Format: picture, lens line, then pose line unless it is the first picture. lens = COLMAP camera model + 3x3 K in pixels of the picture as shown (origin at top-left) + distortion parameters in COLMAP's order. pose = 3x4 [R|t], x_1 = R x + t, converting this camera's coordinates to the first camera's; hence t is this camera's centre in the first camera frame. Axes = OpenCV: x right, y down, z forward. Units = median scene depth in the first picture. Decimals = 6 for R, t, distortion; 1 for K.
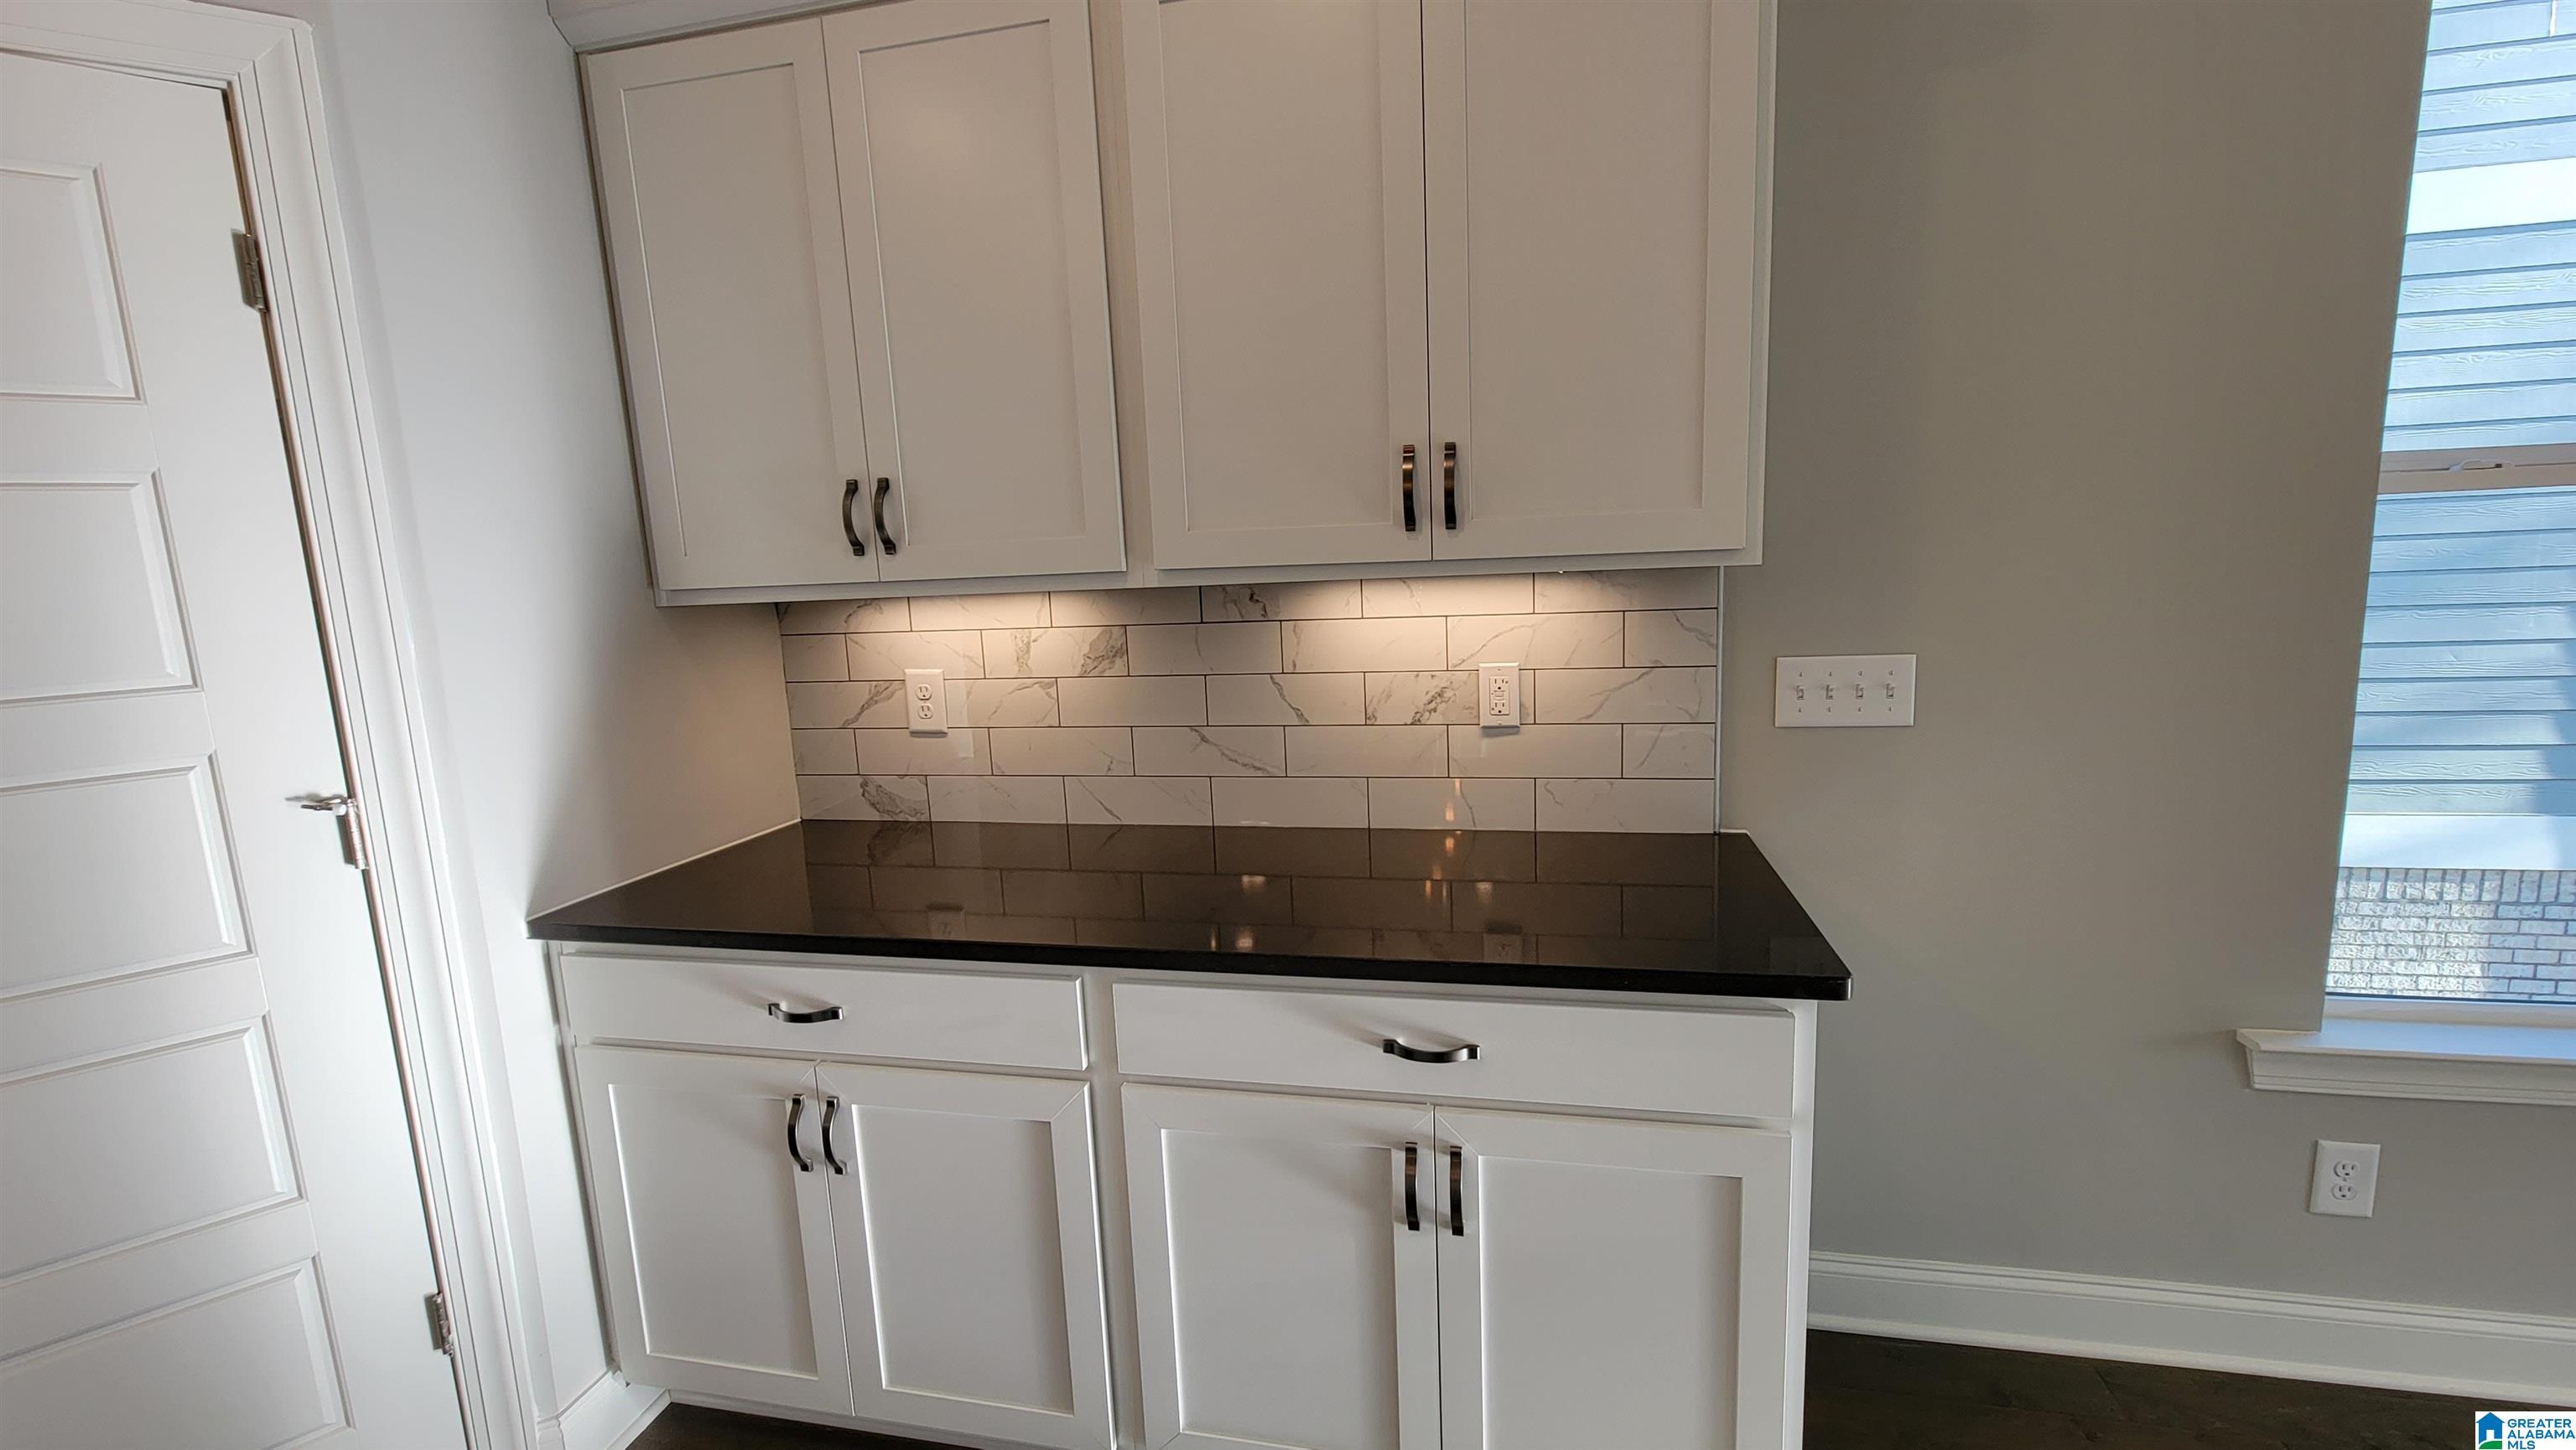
lens RADIAL K [[1053.4, 0, 1288.9], [0, 1053.4, 730.2], [0, 0, 1]] dist [-0.000554, -0.000508]
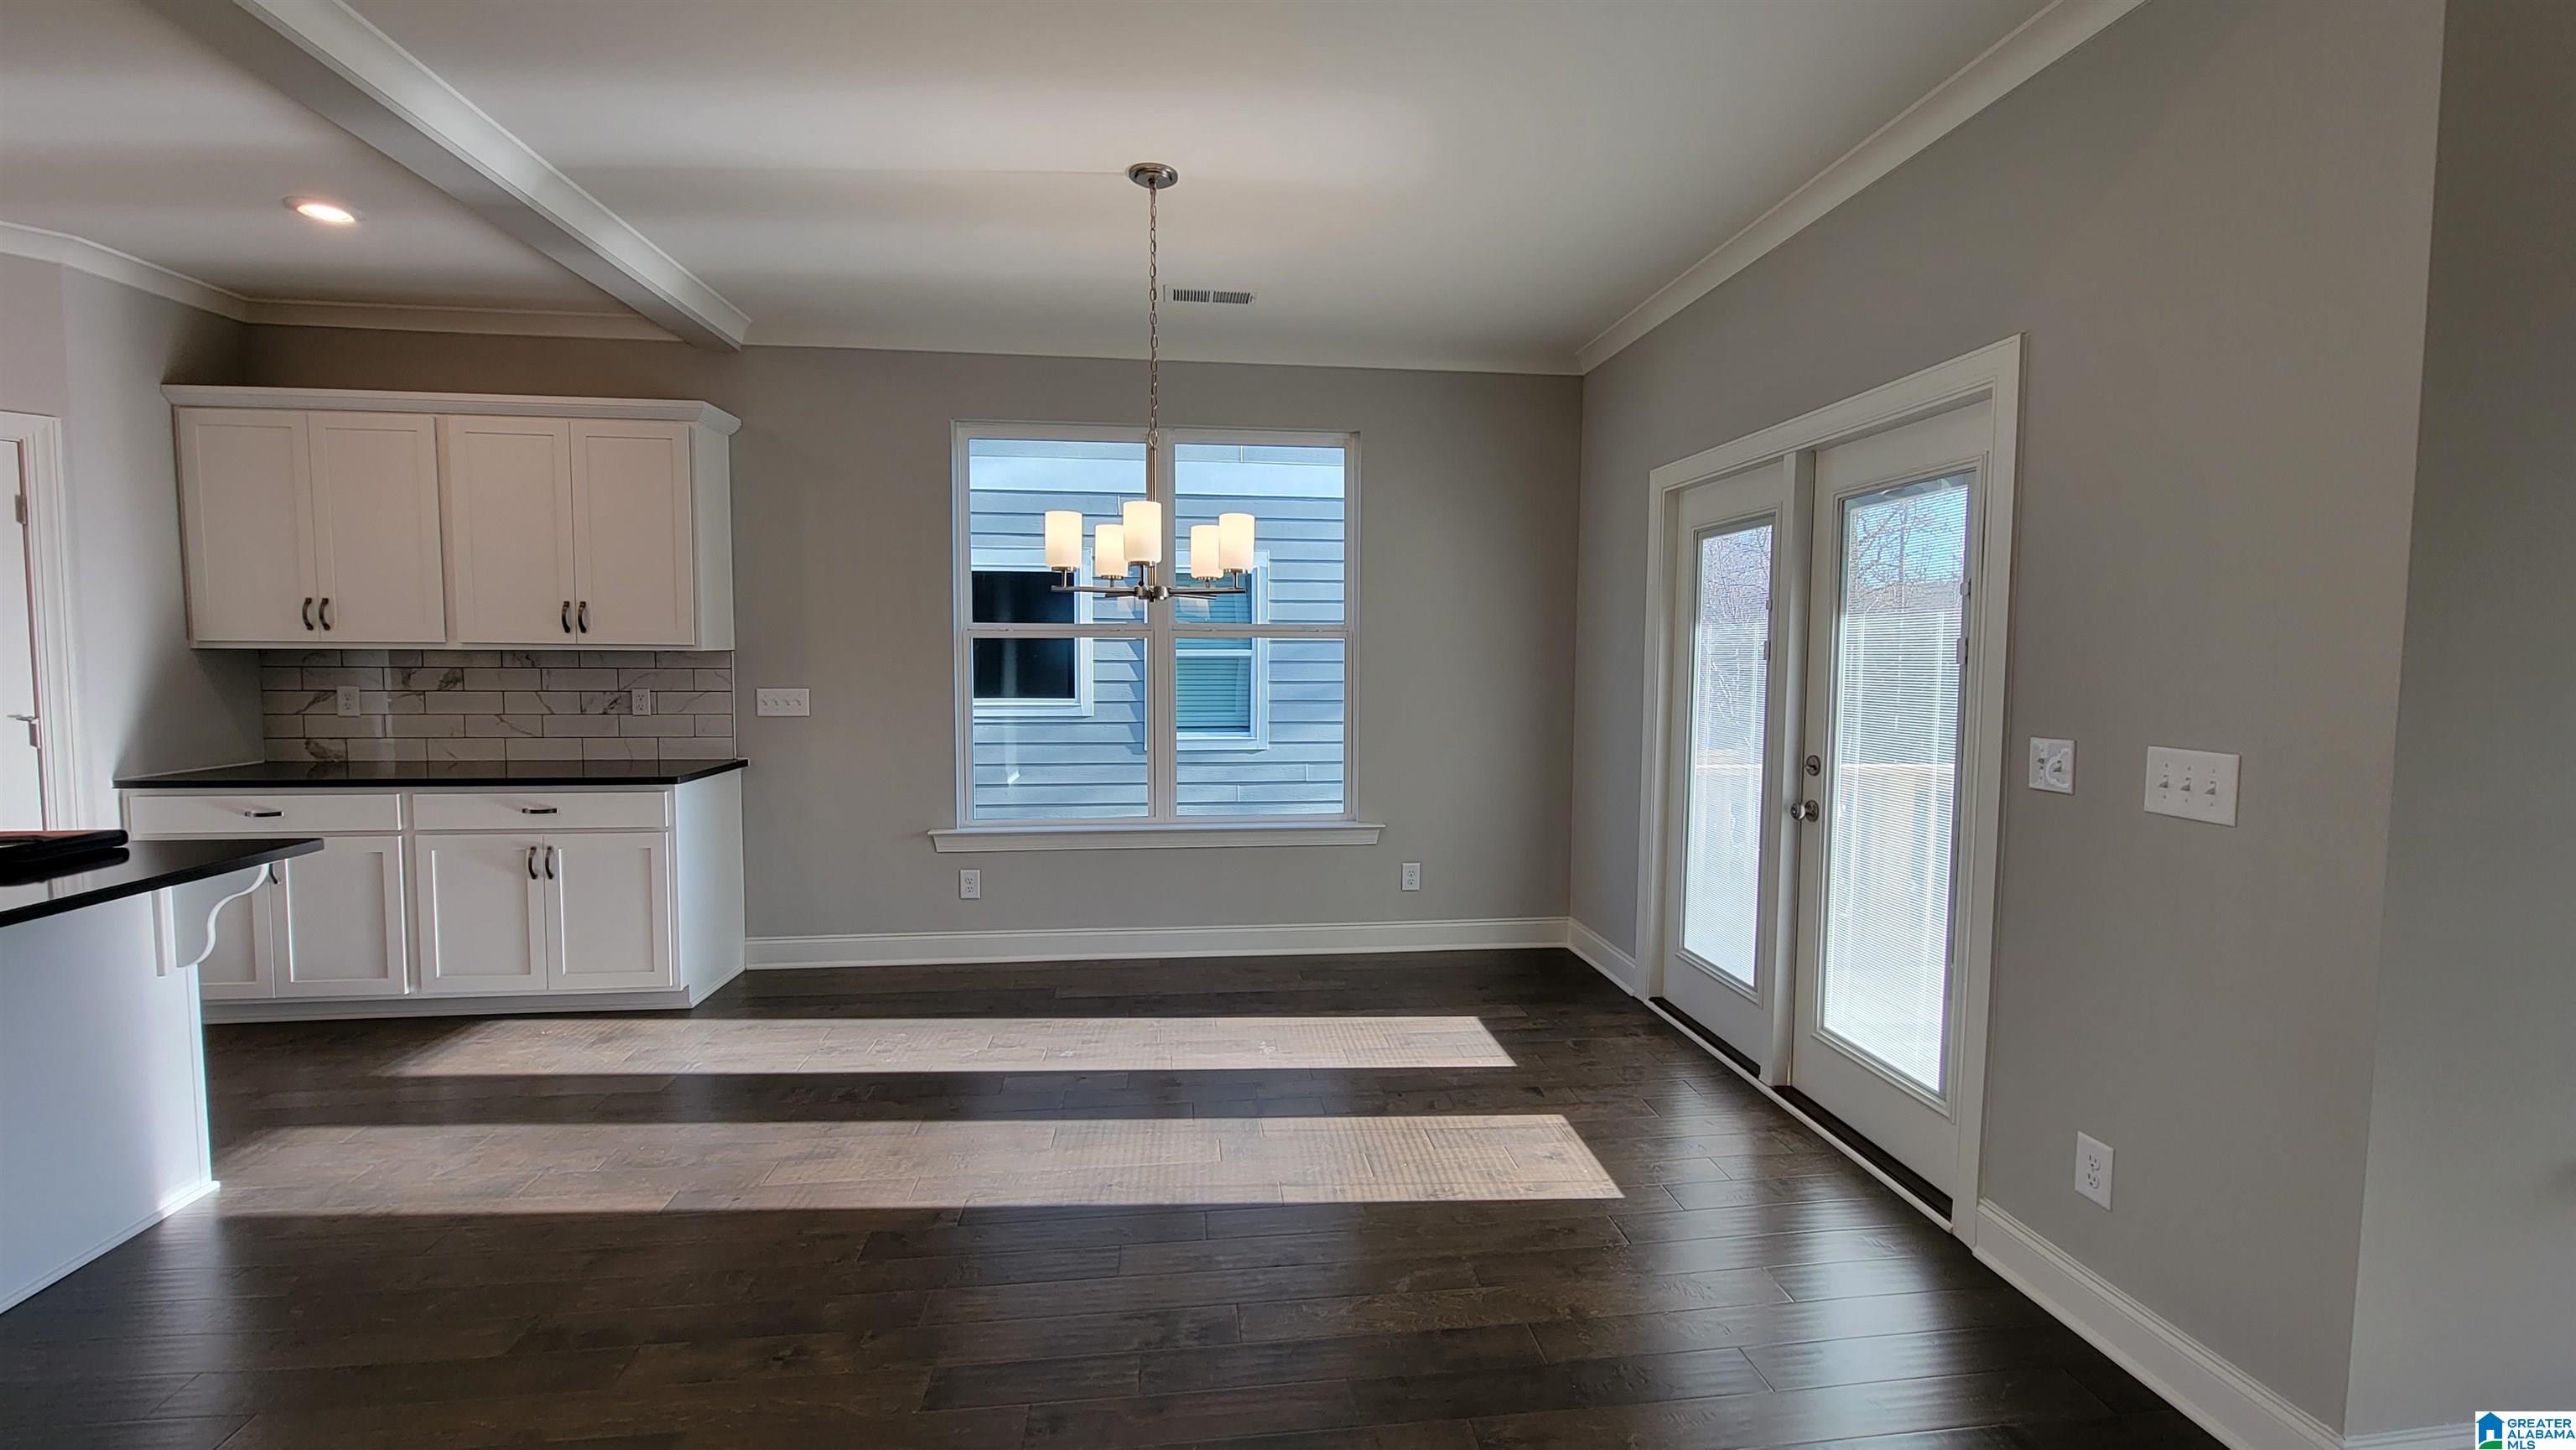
lens RADIAL K [[1053.4, 0, 1288.4], [0, 1053.4, 718.8], [0, 0, 1]] dist [-0.000554, -0.000508]
pose [[0.939842, 0.027122, 0.340530, 0.928336], [0.007081, 0.995082, -0.098799, 0.304408], [-0.341535, 0.095267, 0.935028, -2.100035]]
